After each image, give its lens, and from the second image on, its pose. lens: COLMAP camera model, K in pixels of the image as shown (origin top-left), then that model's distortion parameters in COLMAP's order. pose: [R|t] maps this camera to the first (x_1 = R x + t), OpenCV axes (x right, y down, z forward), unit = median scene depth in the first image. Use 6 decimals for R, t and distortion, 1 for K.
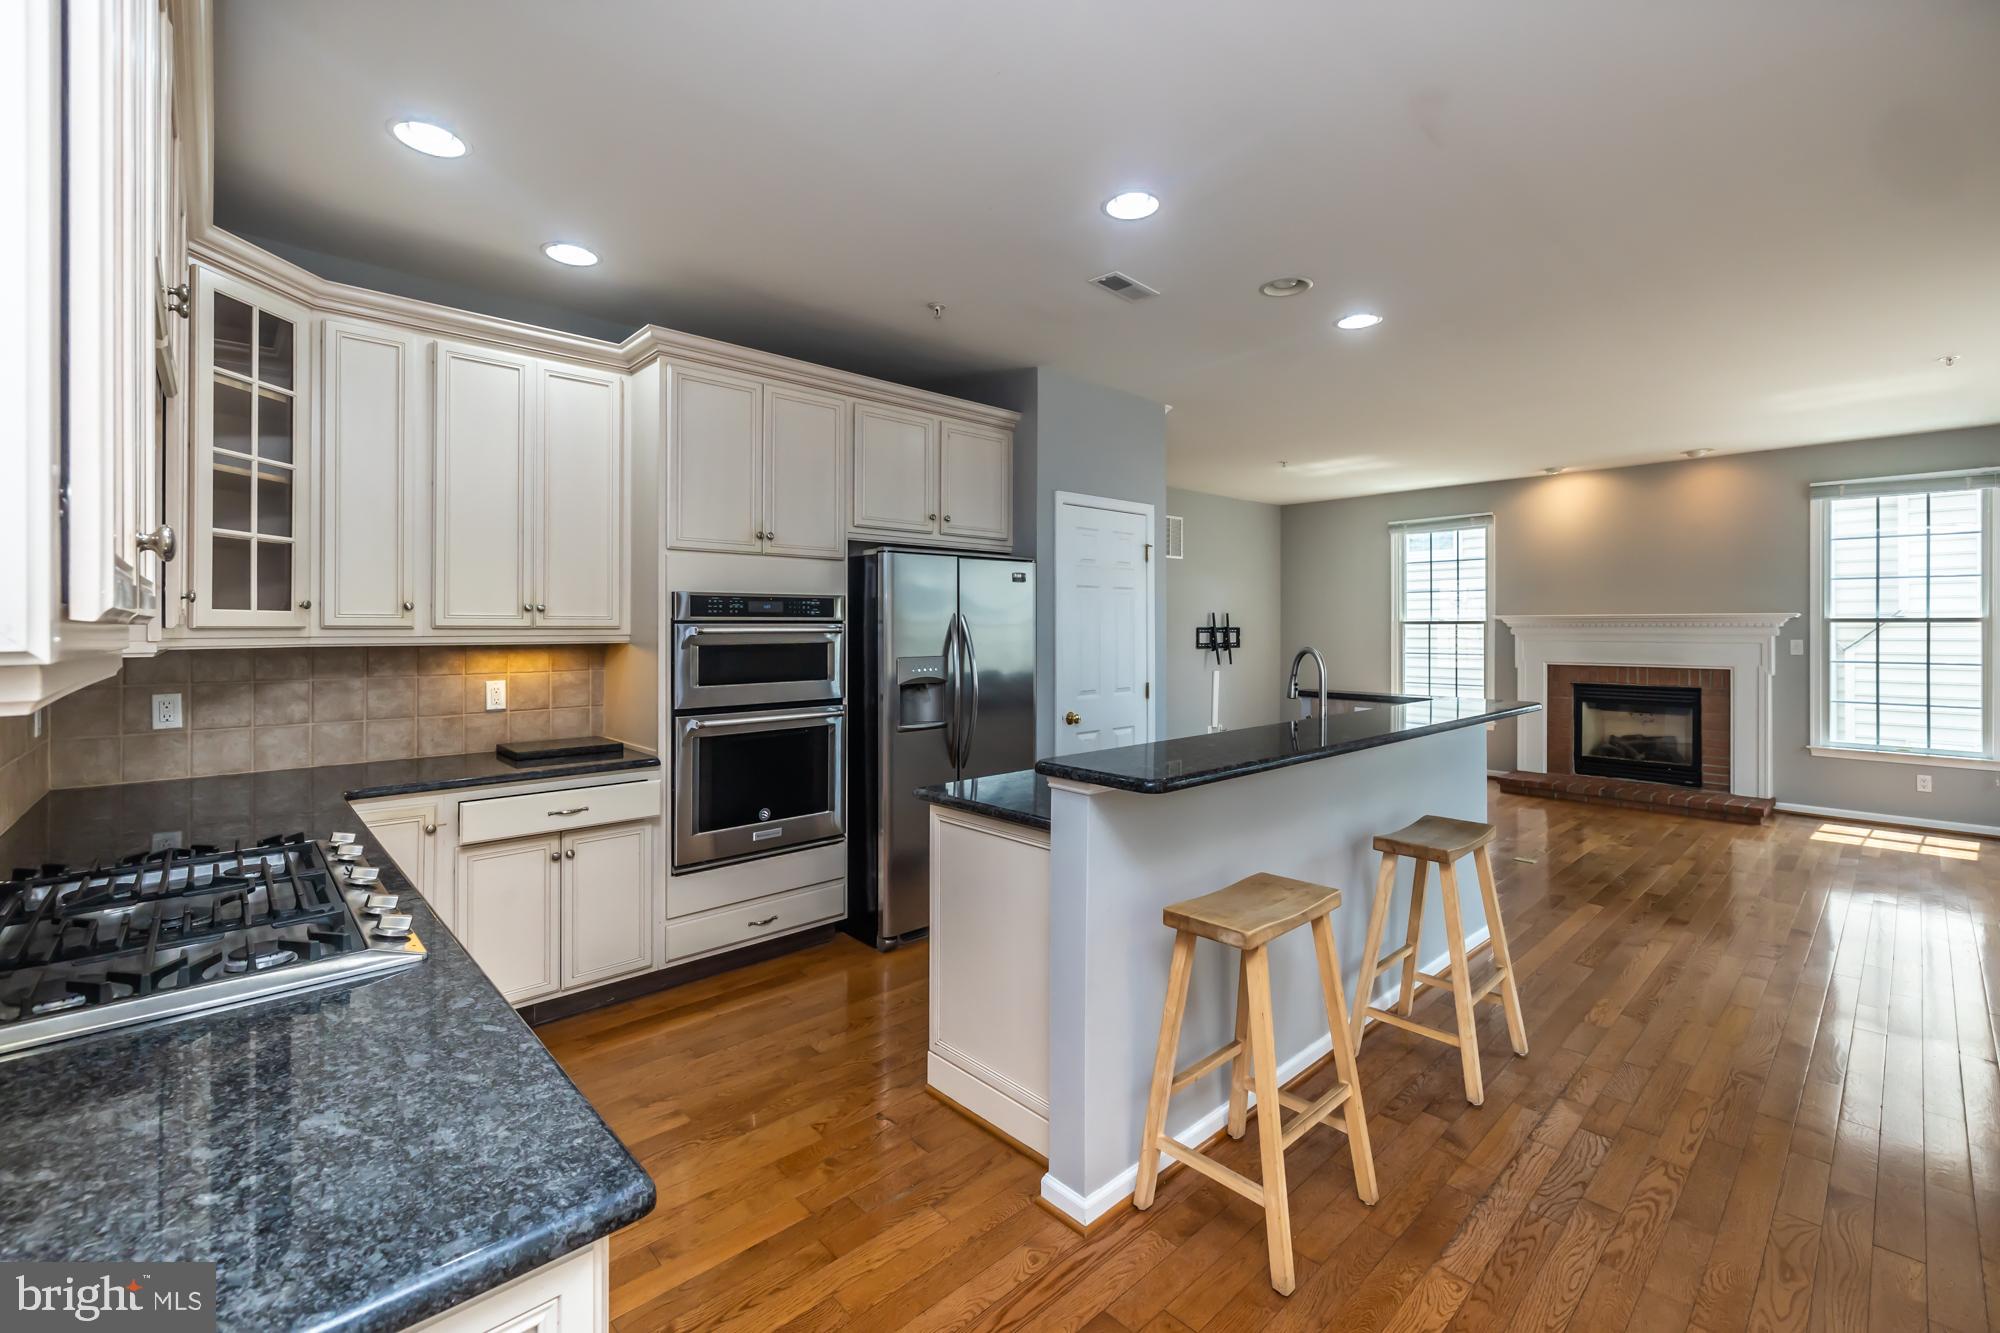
lens RADIAL K [[861.1, 0, 1006.8], [0, 861.1, 618.2], [0, 0, 1]] dist [-0.003308, 0.001134]
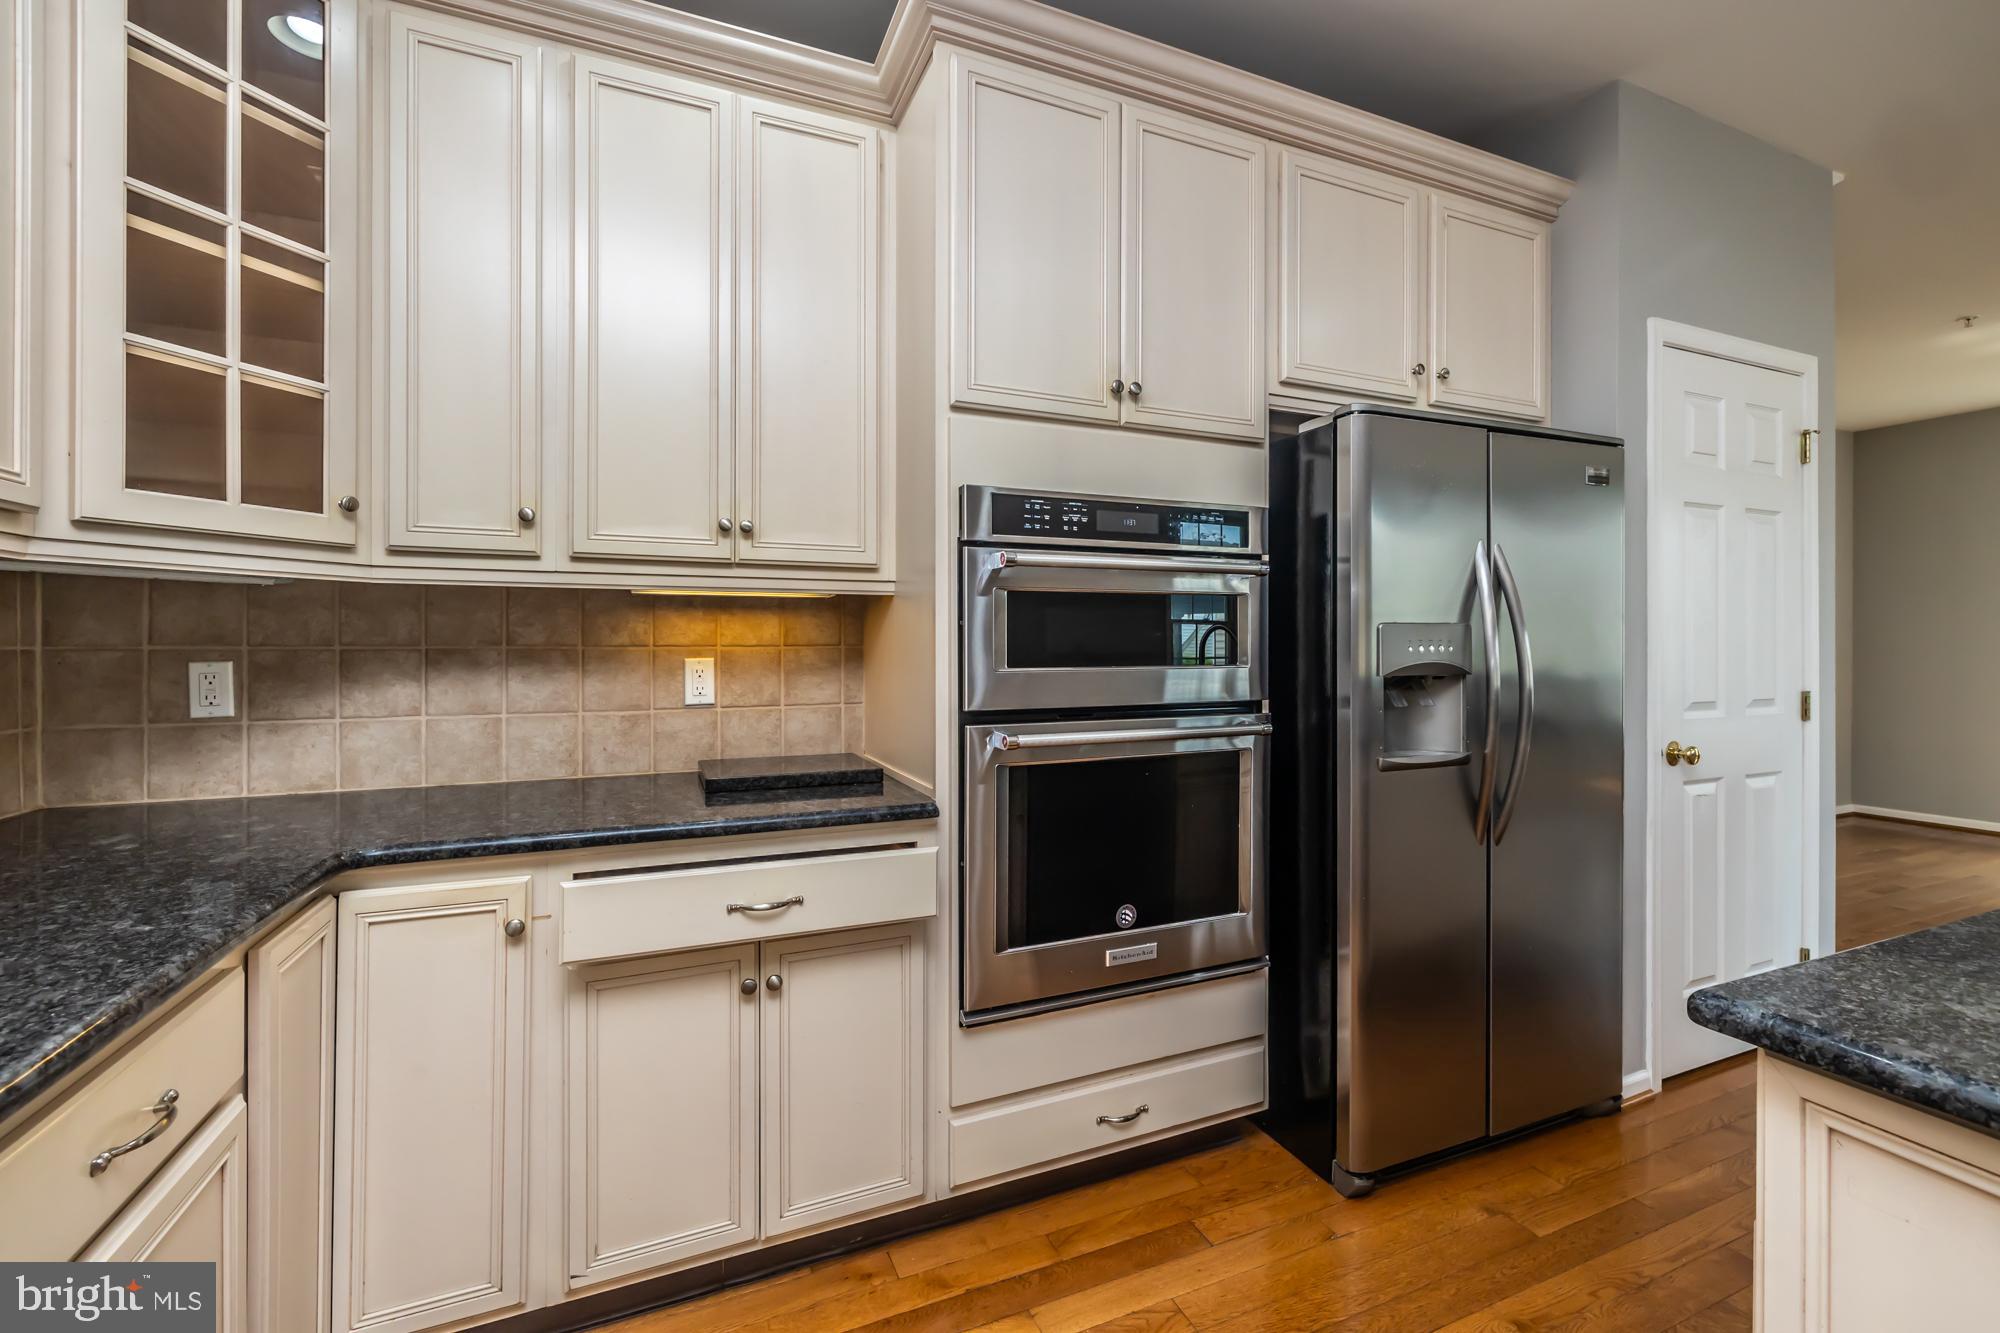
lens RADIAL K [[861.1, 0, 1007.1], [0, 861.1, 637.7], [0, 0, 1]] dist [-0.003308, 0.001134]
pose [[0.940917, -0.000330, -0.338638, -0.176735], [0.002678, 0.999976, 0.006467, 0.055084], [0.338628, -0.006991, 0.940894, 0.494941]]
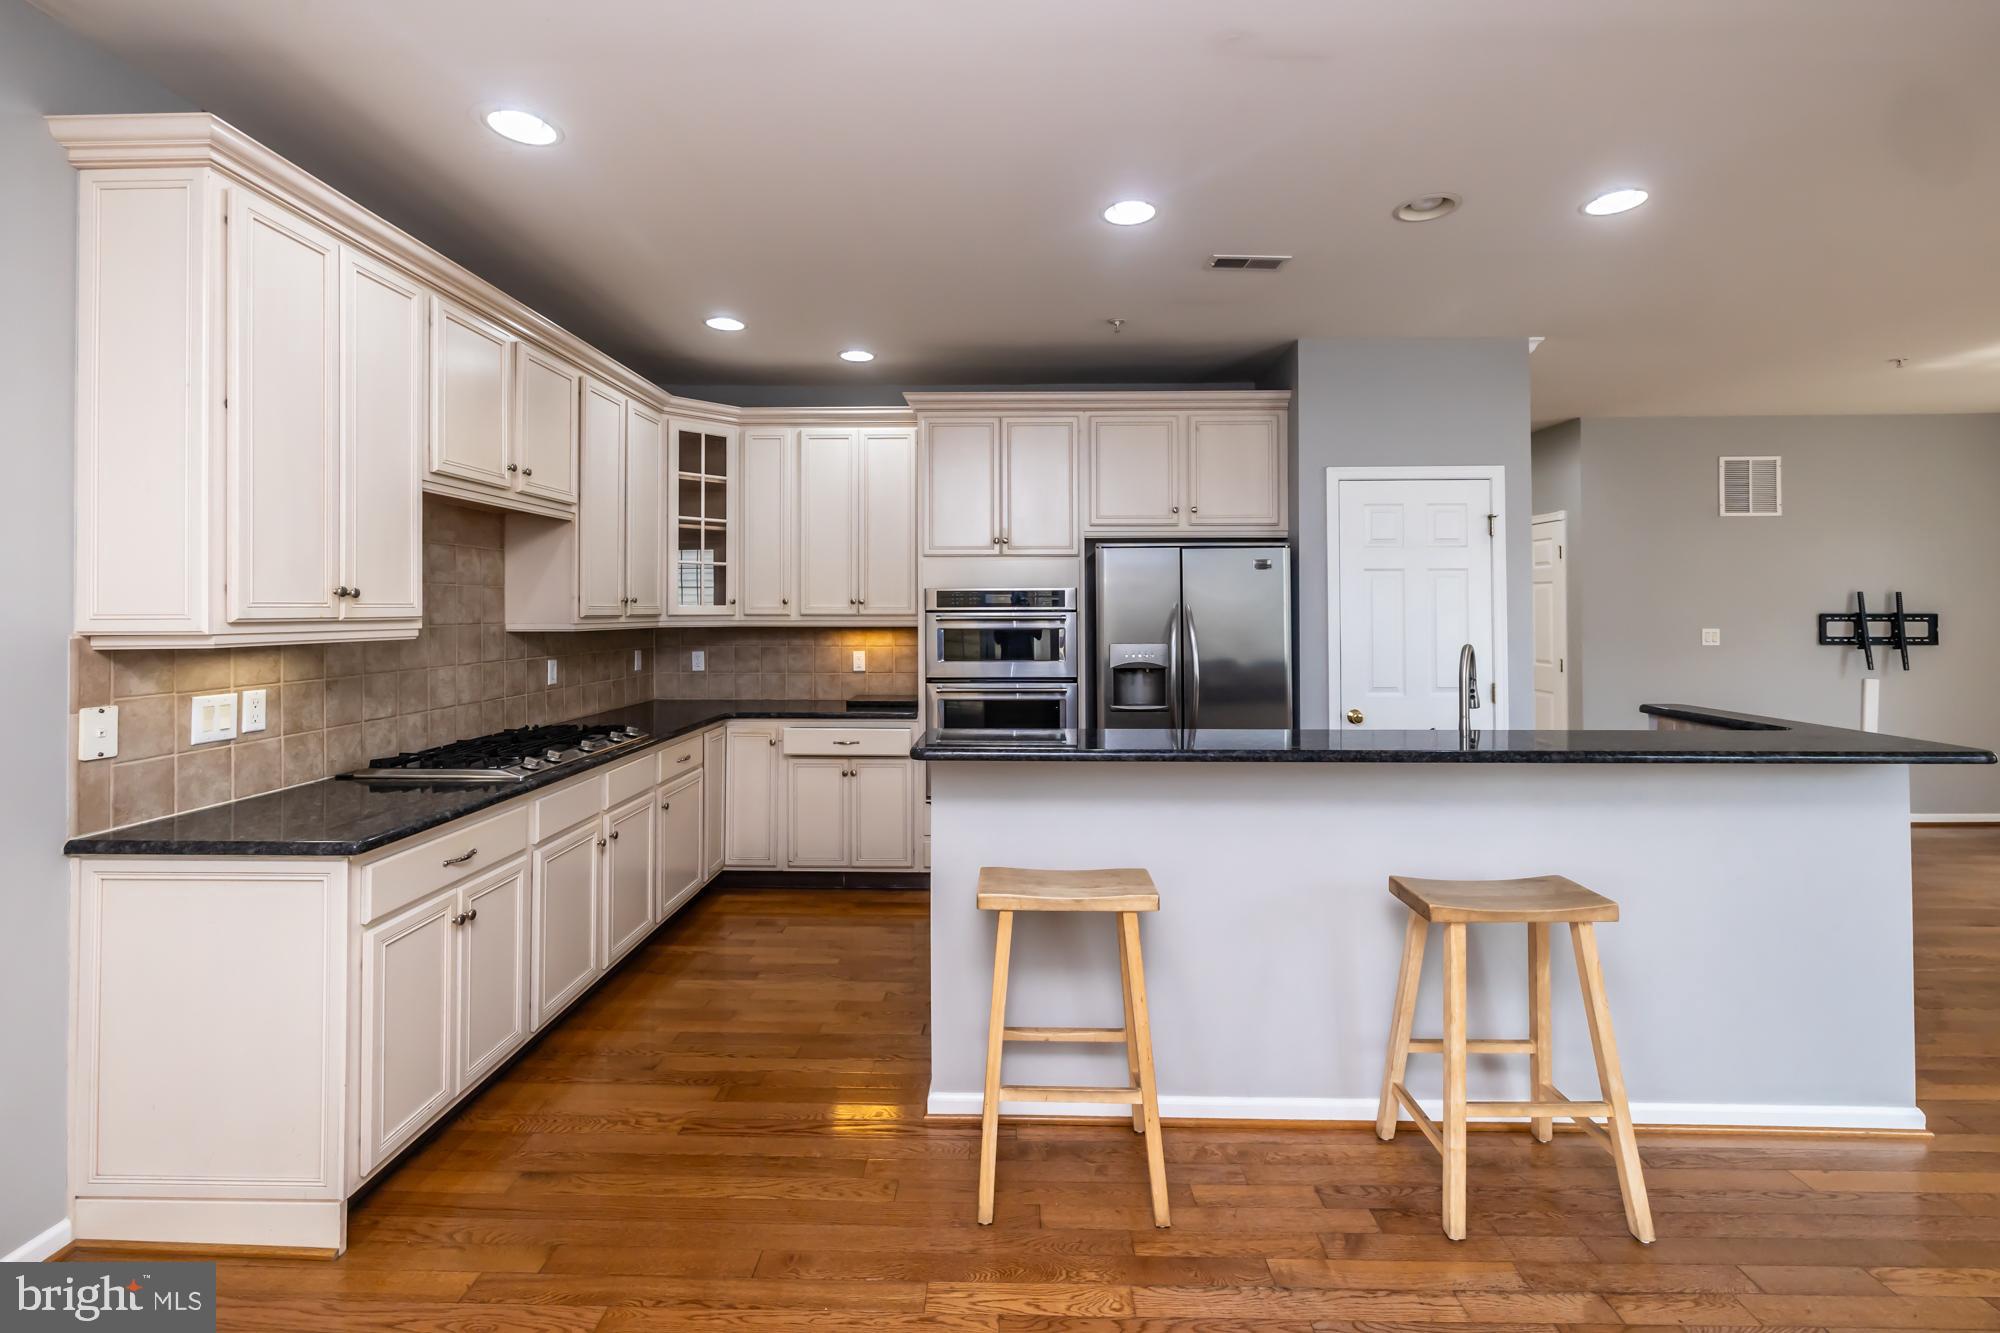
lens RADIAL K [[861.1, 0, 974.7], [0, 861.1, 600.8], [0, 0, 1]] dist [-0.003308, 0.001134]
pose [[0.708361, -0.006874, -0.705816, 0.577818], [0.007445, 0.999970, -0.002267, -0.007987], [0.705811, -0.003649, 0.708391, 0.108350]]
